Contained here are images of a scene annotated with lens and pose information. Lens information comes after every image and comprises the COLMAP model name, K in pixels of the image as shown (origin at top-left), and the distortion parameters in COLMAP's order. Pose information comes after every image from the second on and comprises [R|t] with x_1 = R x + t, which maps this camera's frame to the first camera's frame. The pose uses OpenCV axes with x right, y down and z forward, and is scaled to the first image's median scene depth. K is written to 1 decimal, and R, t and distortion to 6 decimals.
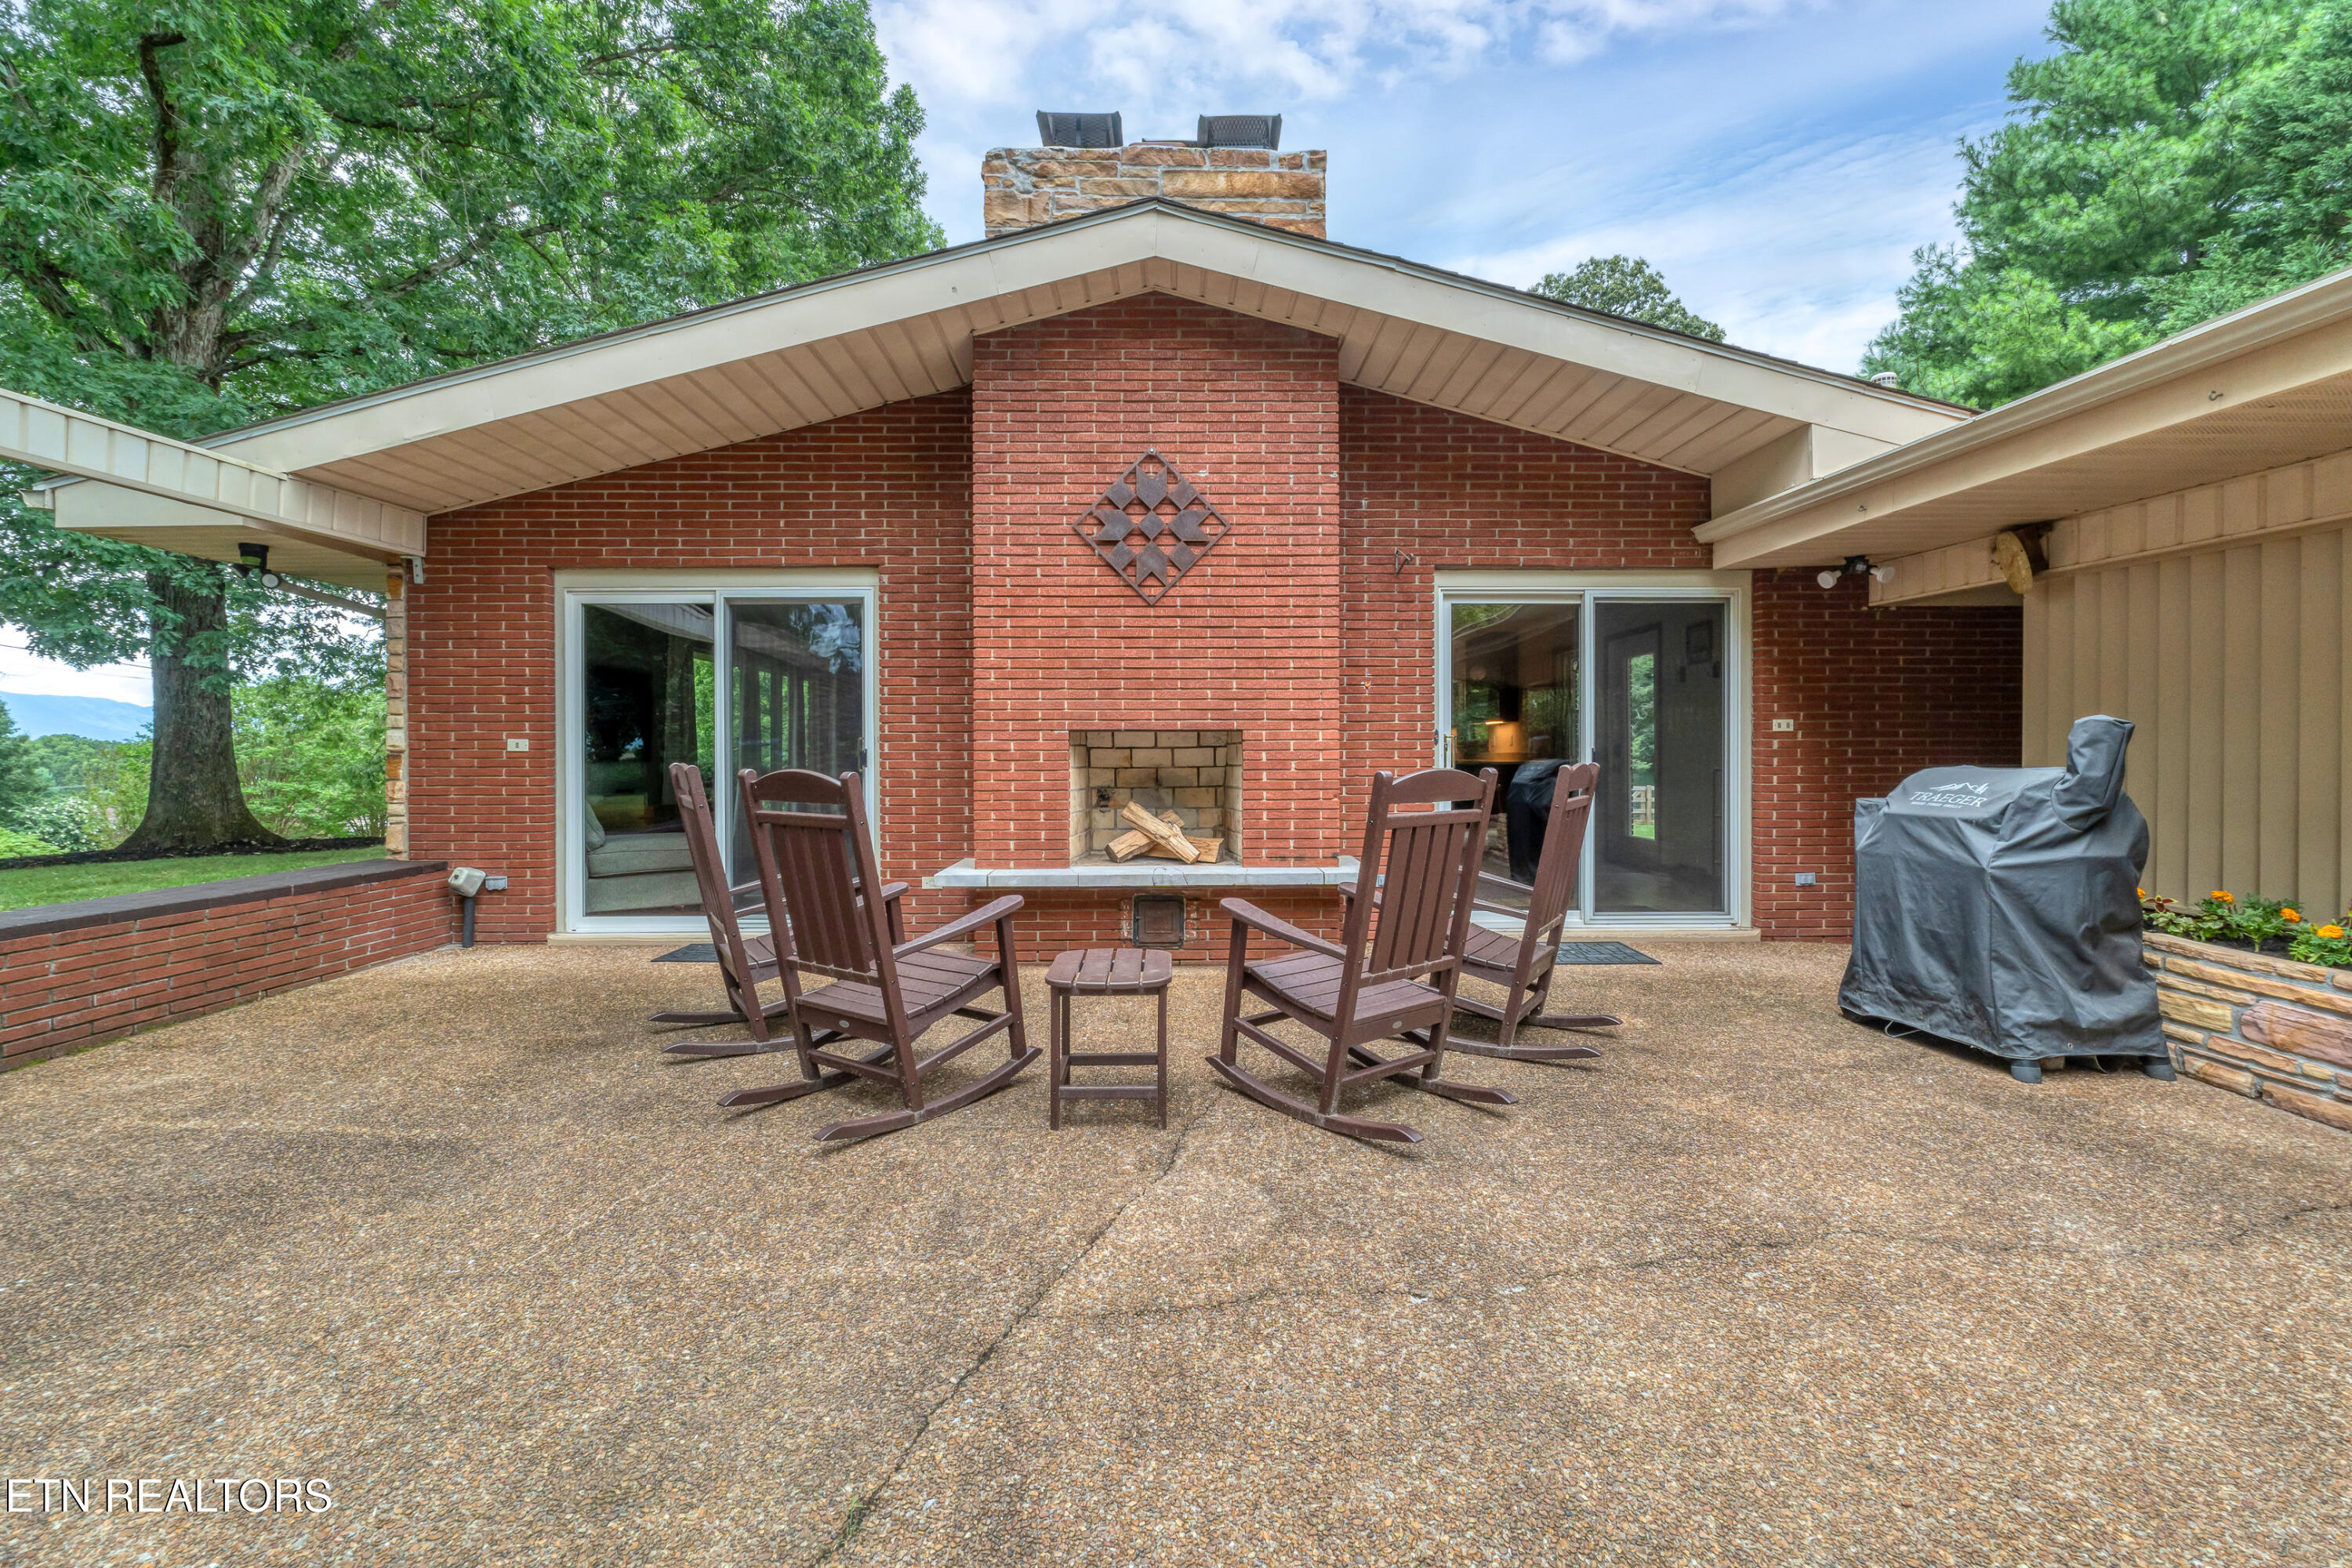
lens RADIAL K [[994.1, 0, 1175.0], [0, 994.1, 763.6], [0, 0, 1]] dist [-0.006714, -0.000743]
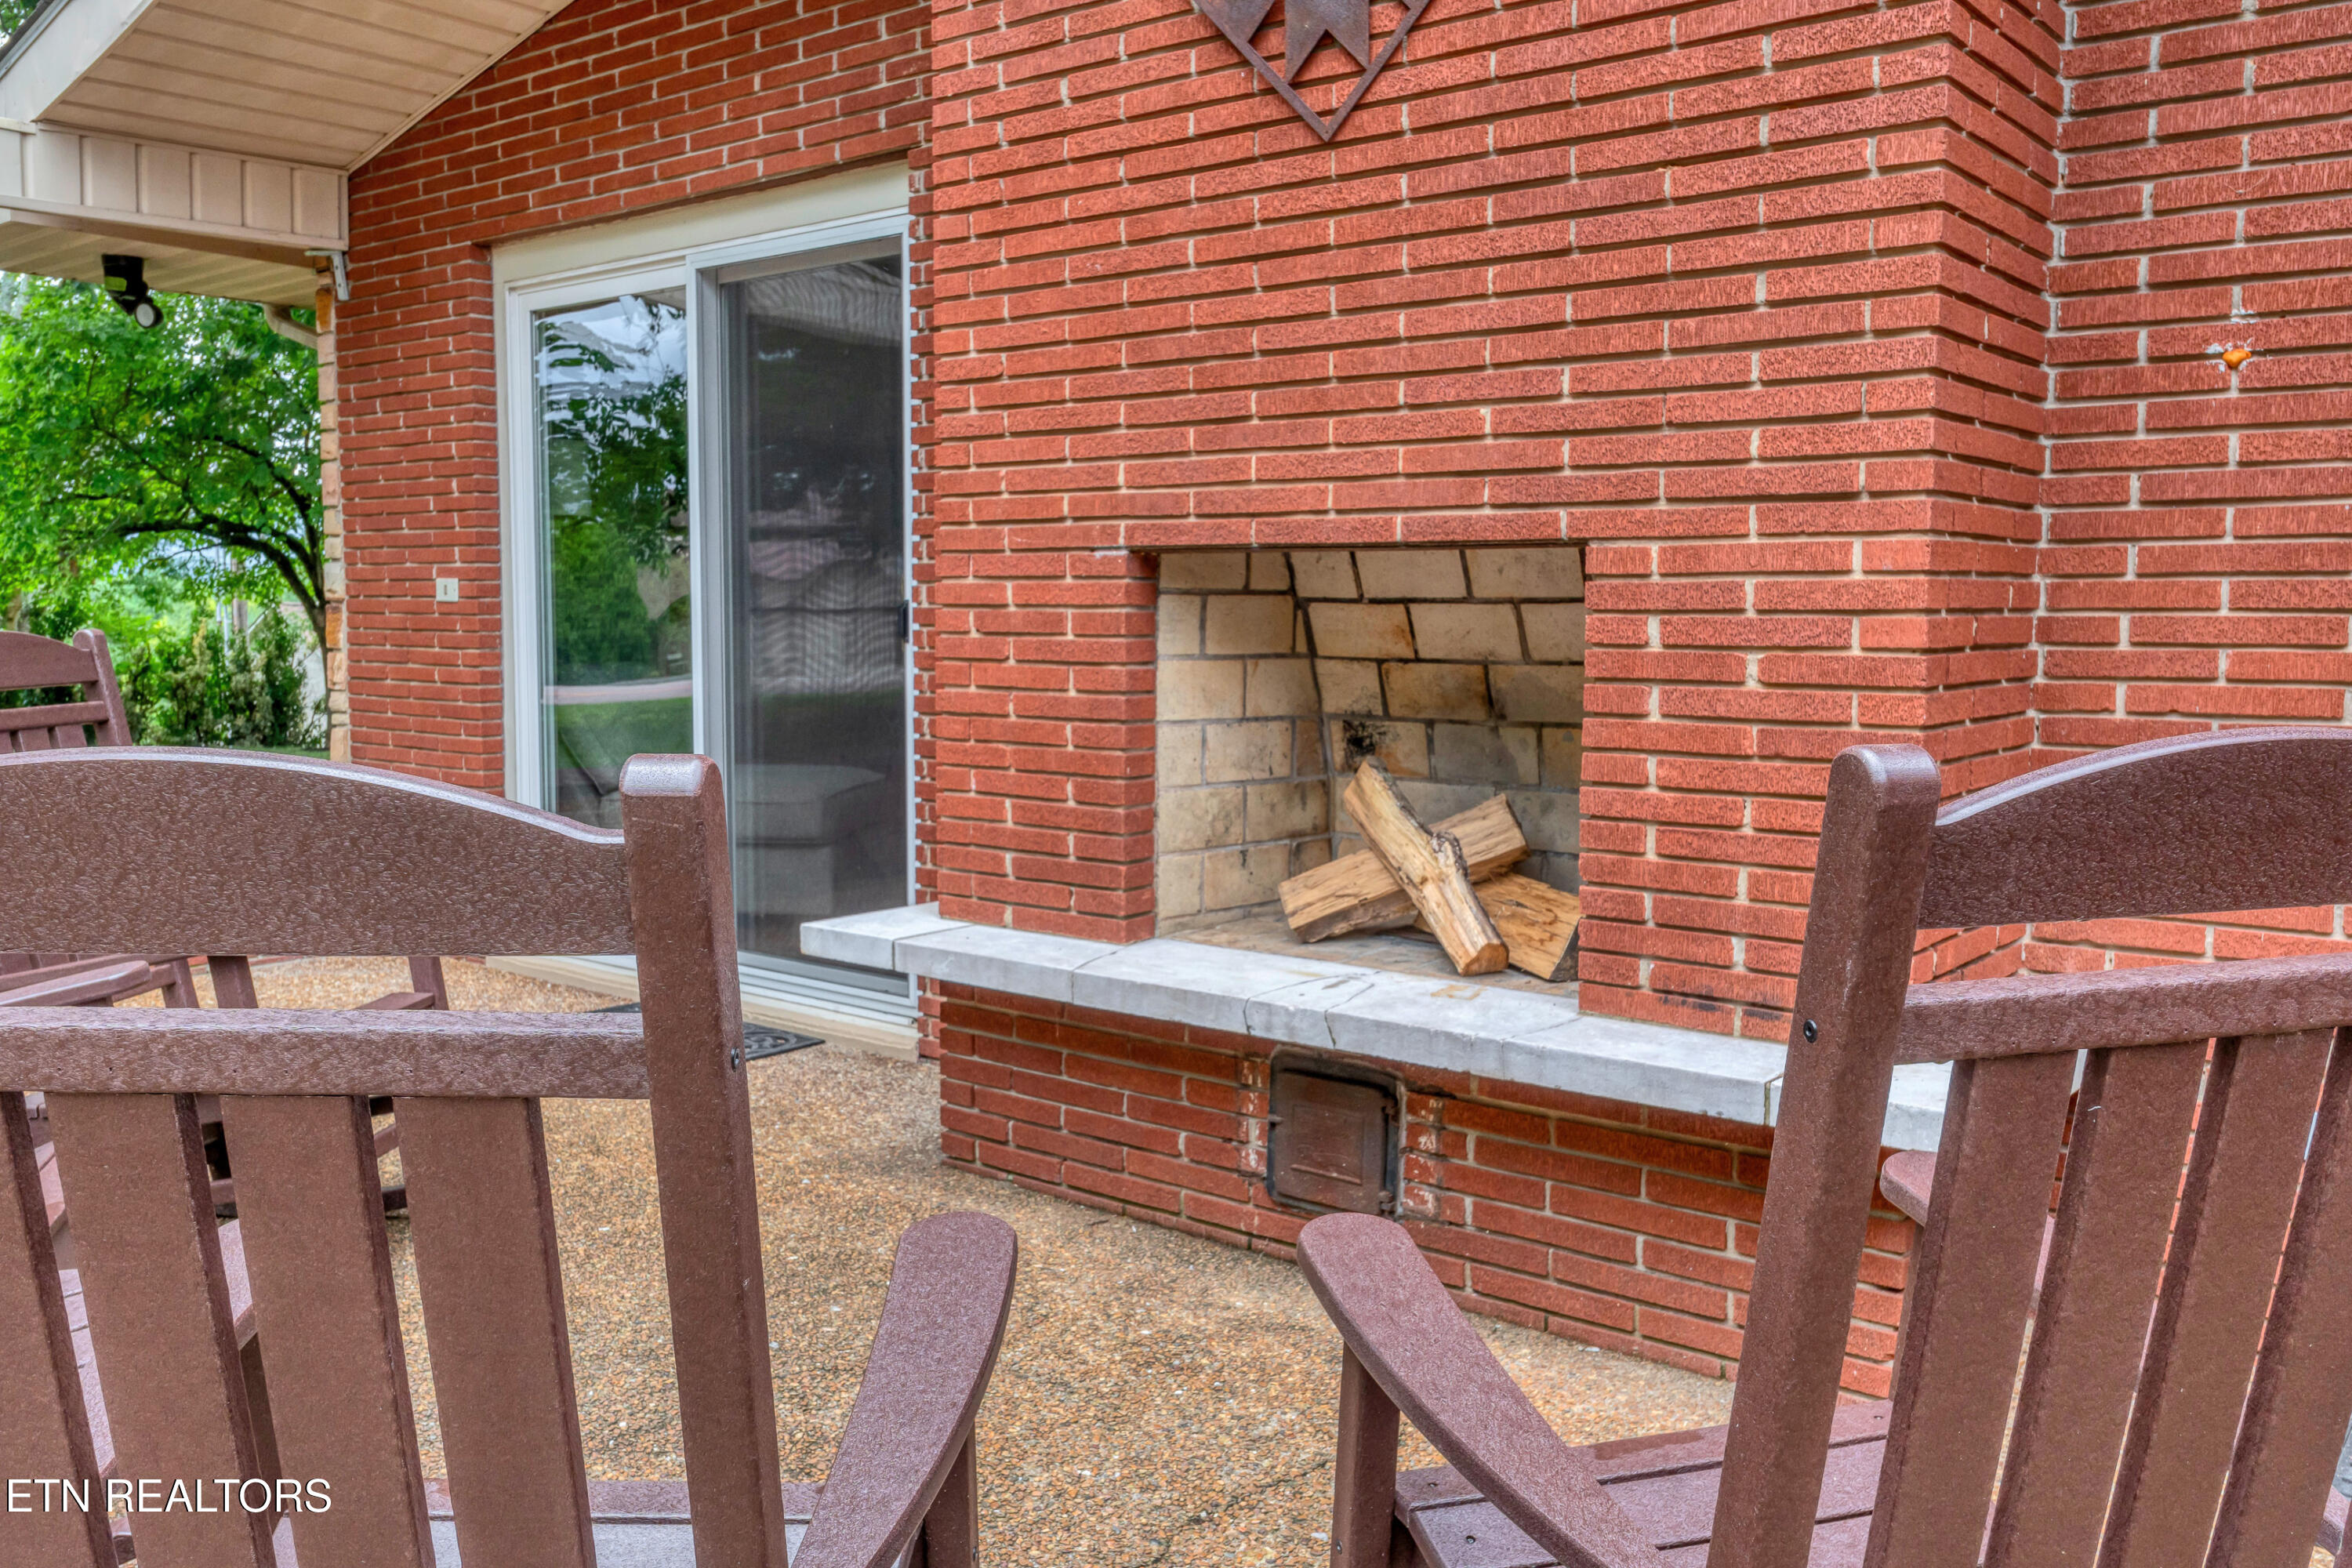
lens RADIAL K [[1922.1, 0, 1176.1], [0, 1922.1, 781.0], [0, 0, 1]] dist [-0.000050, 0.000509]
pose [[0.767497, 0.064636, -0.637786, 0.336093], [-0.014853, 0.996430, 0.083108, -0.008754], [0.640881, -0.054312, 0.765717, 0.494389]]
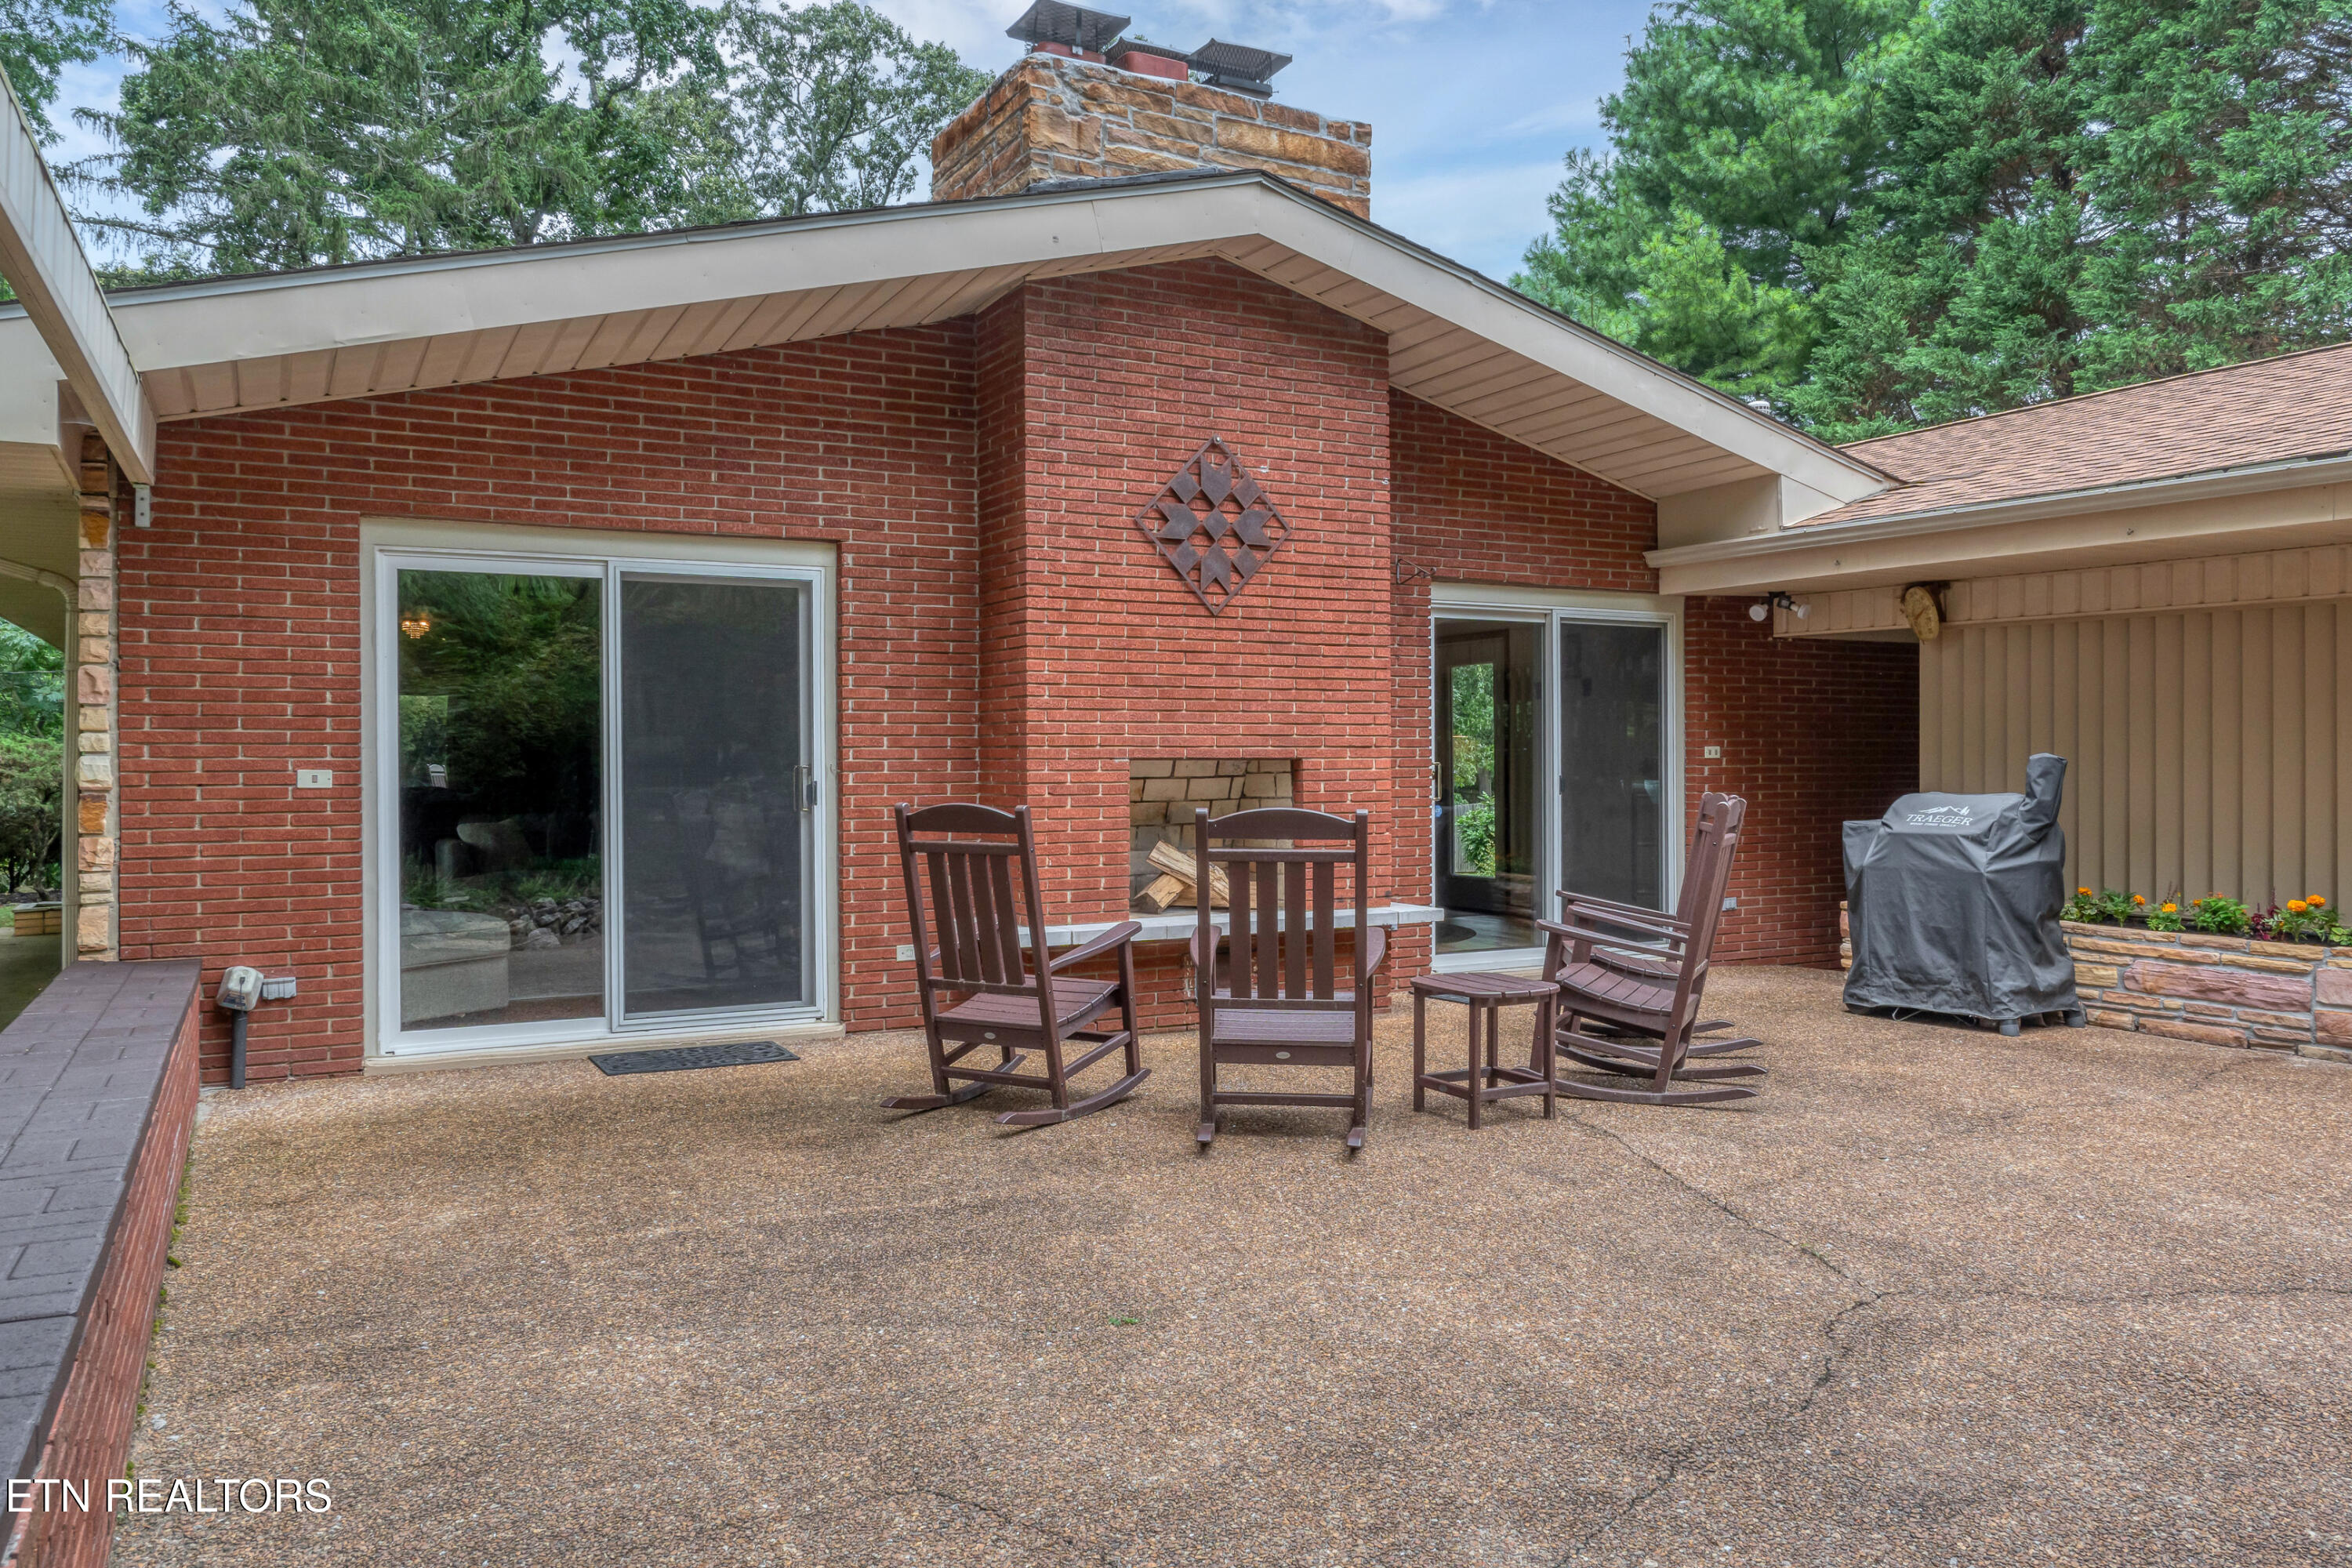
lens RADIAL K [[1681.1, 0, 1176.0], [0, 1681.1, 784.0], [0, 0, 1]] dist [-0.004875, 0.002240]
pose [[0.886175, -0.006893, 0.463300, -0.735337], [0.007861, 0.999969, -0.000157, -0.011239], [-0.463285, 0.003781, 0.886201, -0.290899]]
